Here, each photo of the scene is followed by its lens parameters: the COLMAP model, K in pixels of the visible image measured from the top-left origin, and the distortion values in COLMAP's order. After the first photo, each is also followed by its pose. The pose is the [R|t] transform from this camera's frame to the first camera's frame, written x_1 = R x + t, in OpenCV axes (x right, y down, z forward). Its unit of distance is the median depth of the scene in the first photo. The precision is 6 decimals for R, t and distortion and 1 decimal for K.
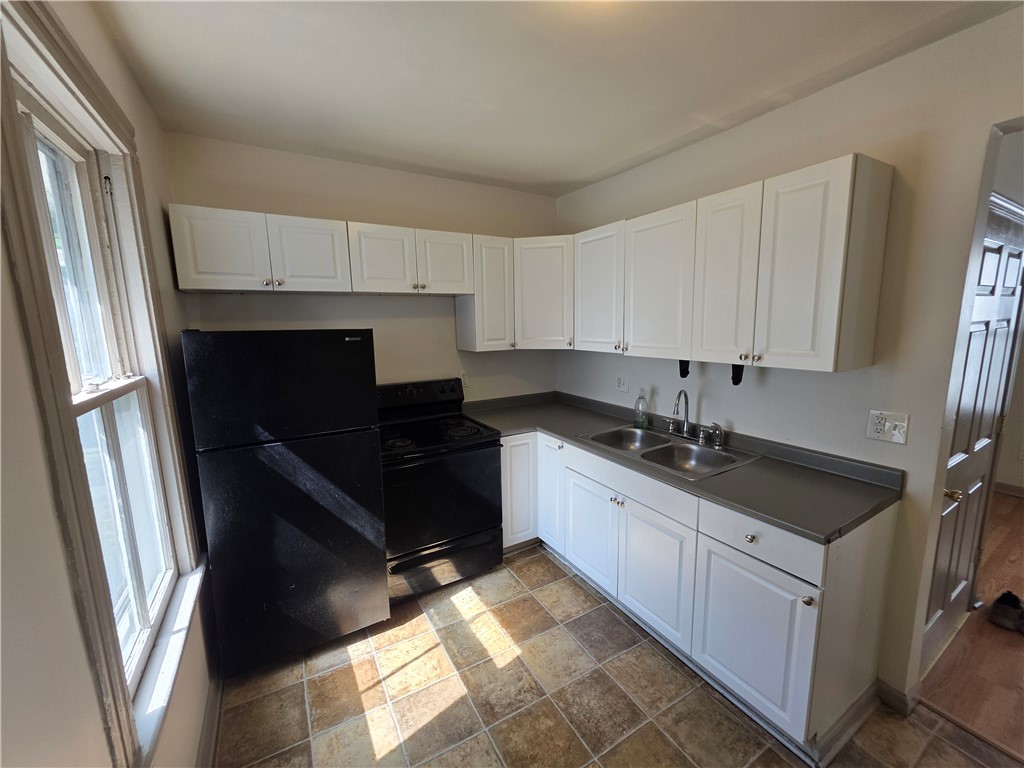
lens RADIAL K [[409.0, 0, 511.5], [0, 409.0, 385.8], [0, 0, 1]] dist [0.003240, 0.000344]
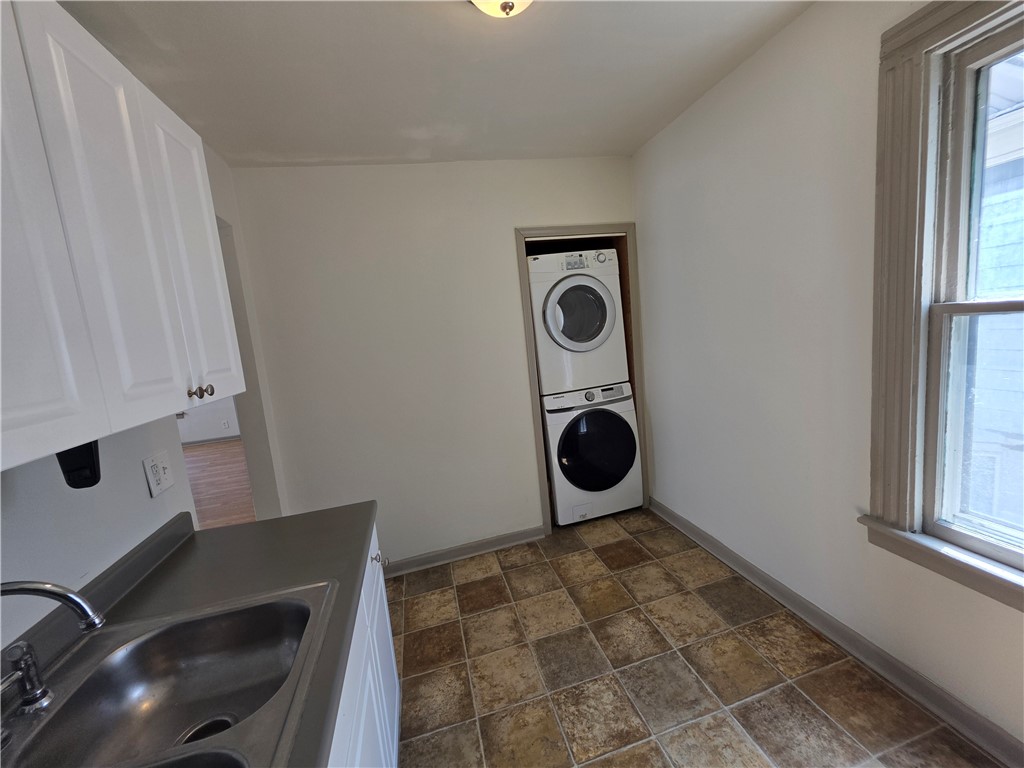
lens RADIAL K [[409.0, 0, 512.9], [0, 409.0, 382.8], [0, 0, 1]] dist [0.003240, 0.000344]
pose [[-0.951014, 0.083793, 0.297577, 0.455631], [0.167887, 0.948244, 0.269533, -0.209751], [-0.259590, 0.306288, -0.915860, 1.733277]]
